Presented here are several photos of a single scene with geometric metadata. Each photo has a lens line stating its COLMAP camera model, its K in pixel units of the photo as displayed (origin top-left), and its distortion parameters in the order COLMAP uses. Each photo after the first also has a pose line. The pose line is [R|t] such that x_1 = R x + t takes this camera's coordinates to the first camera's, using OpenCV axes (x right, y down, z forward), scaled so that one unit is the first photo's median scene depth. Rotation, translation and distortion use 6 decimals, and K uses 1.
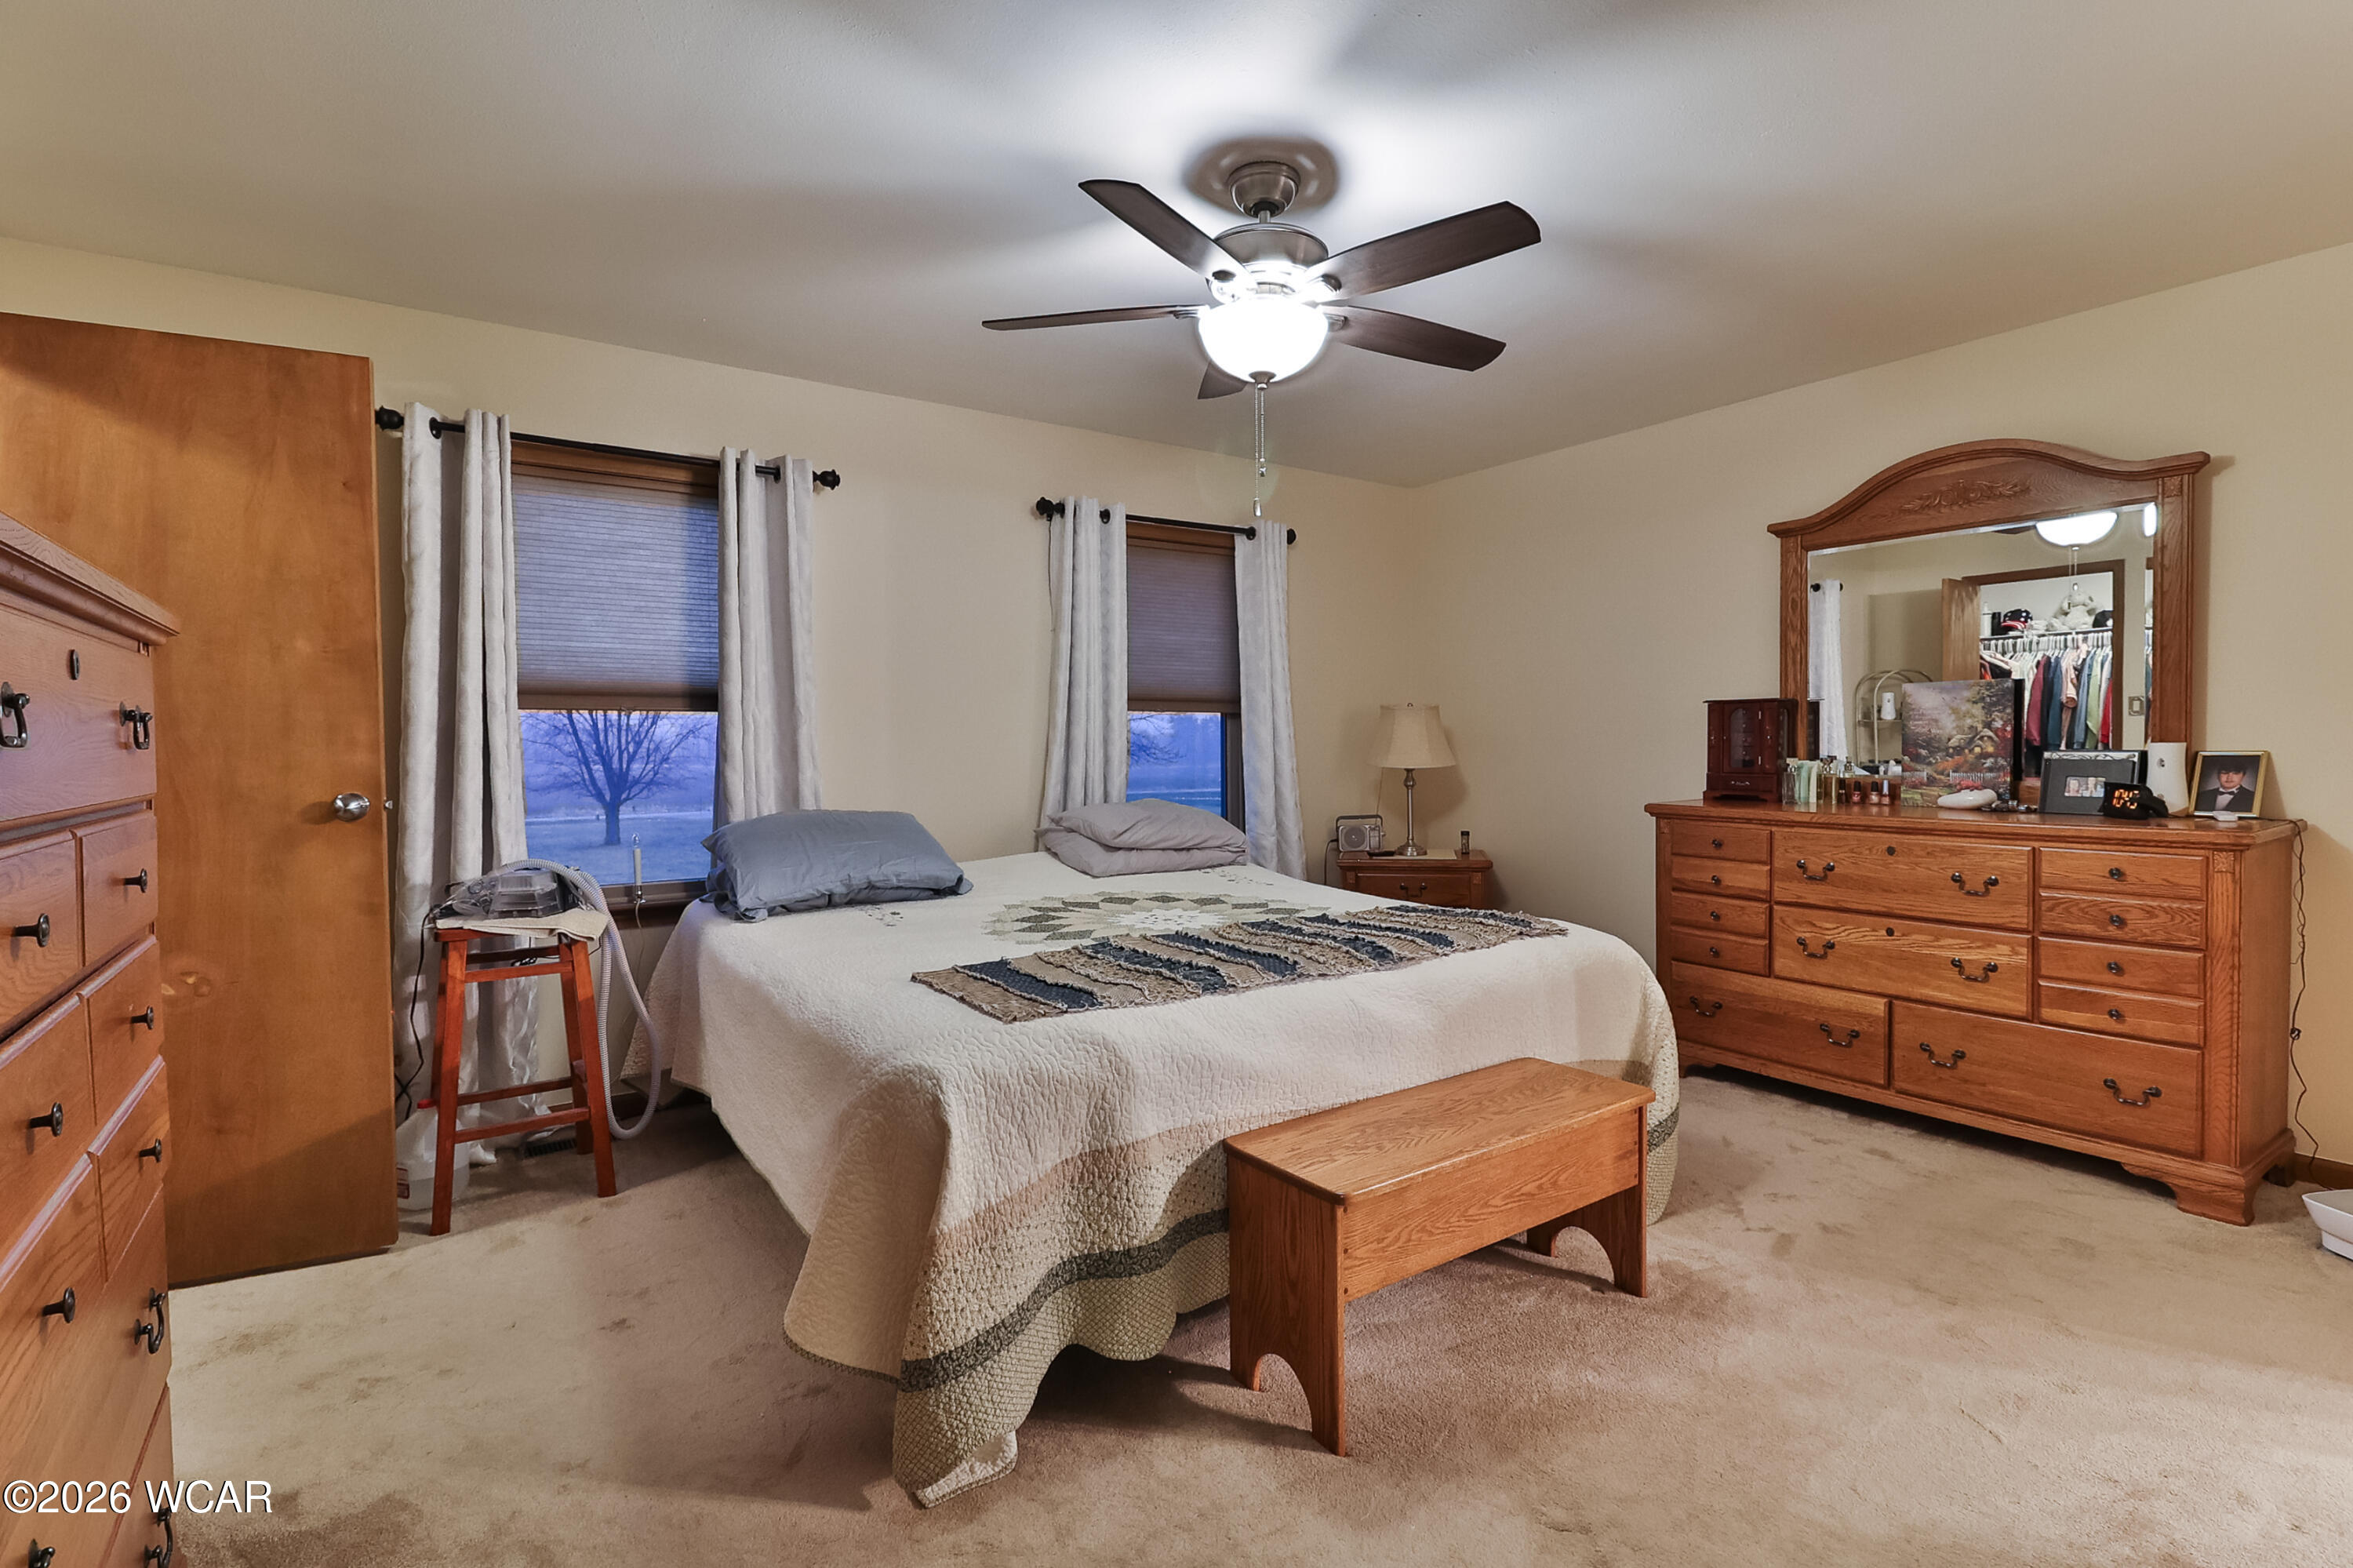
lens RADIAL K [[1088.2, 0, 1177.5], [0, 1088.2, 790.2], [0, 0, 1]] dist [0.001170, -0.000025]
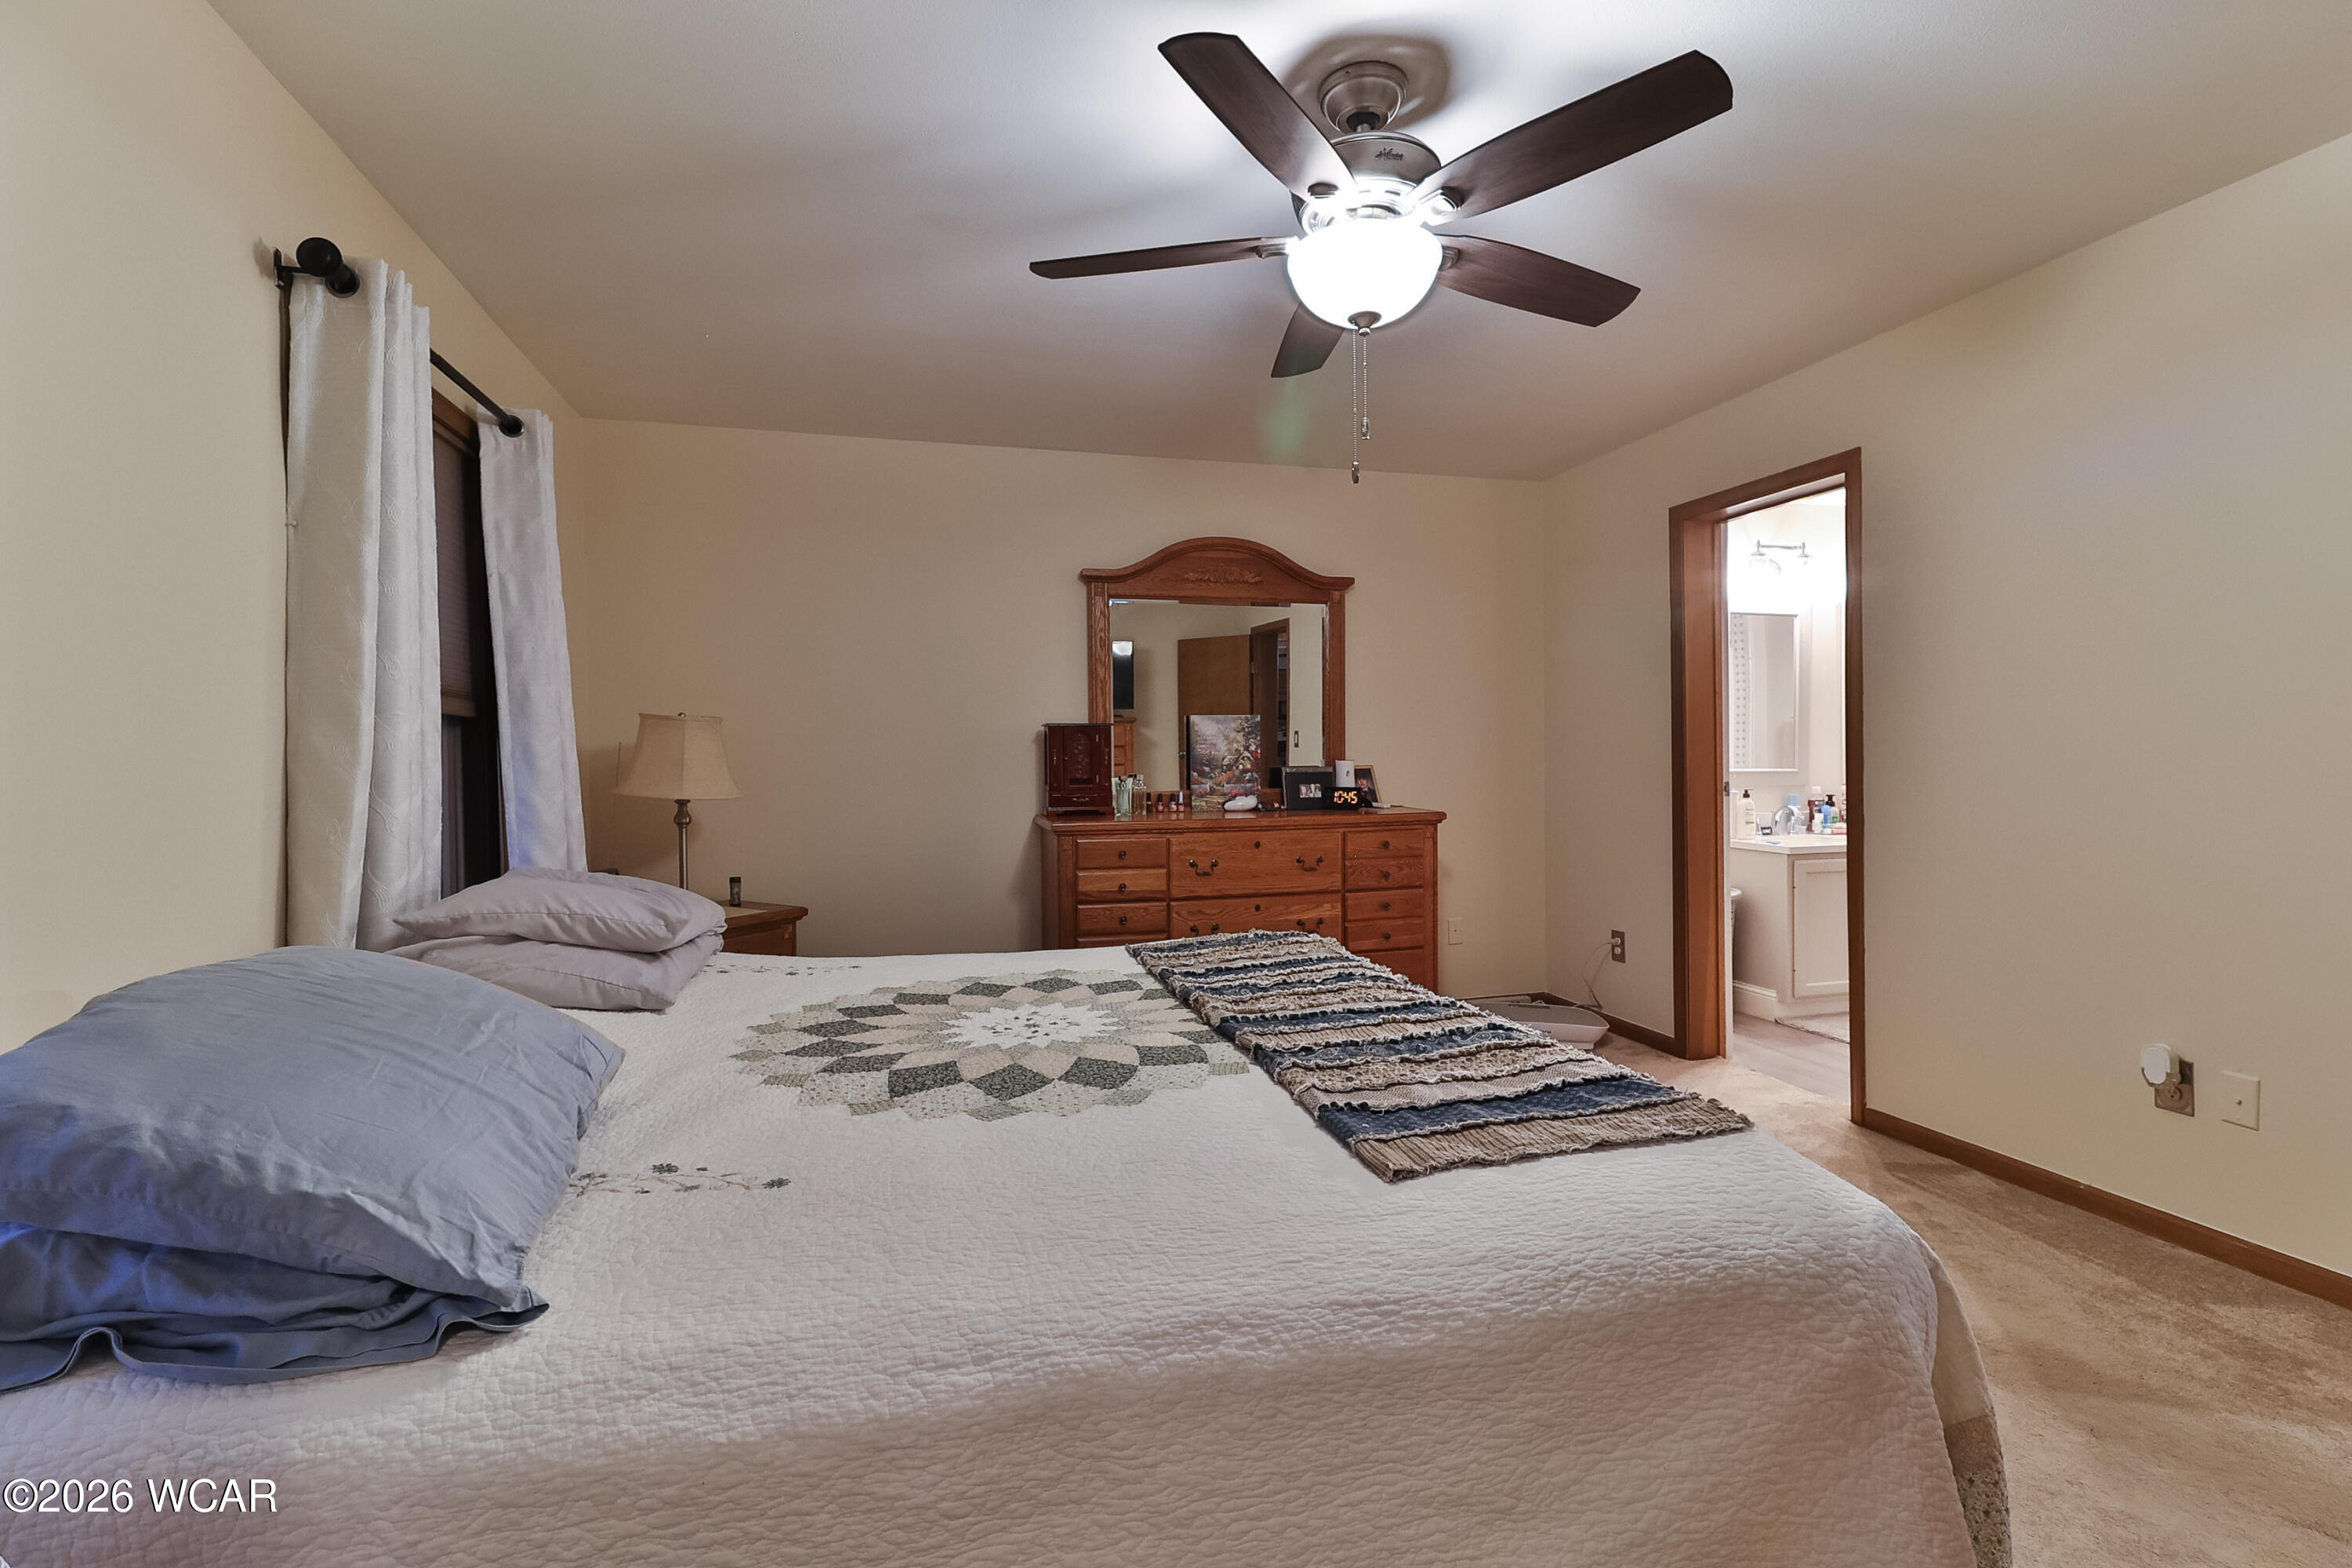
lens RADIAL K [[1068.3, 0, 1187.3], [0, 1068.3, 779.5], [0, 0, 1]] dist [0.002262, -0.007084]
pose [[0.327908, -0.013620, 0.944611, -0.536046], [0.052027, 0.998639, -0.003662, -0.019922], [-0.943276, 0.050347, 0.328171, 0.629965]]
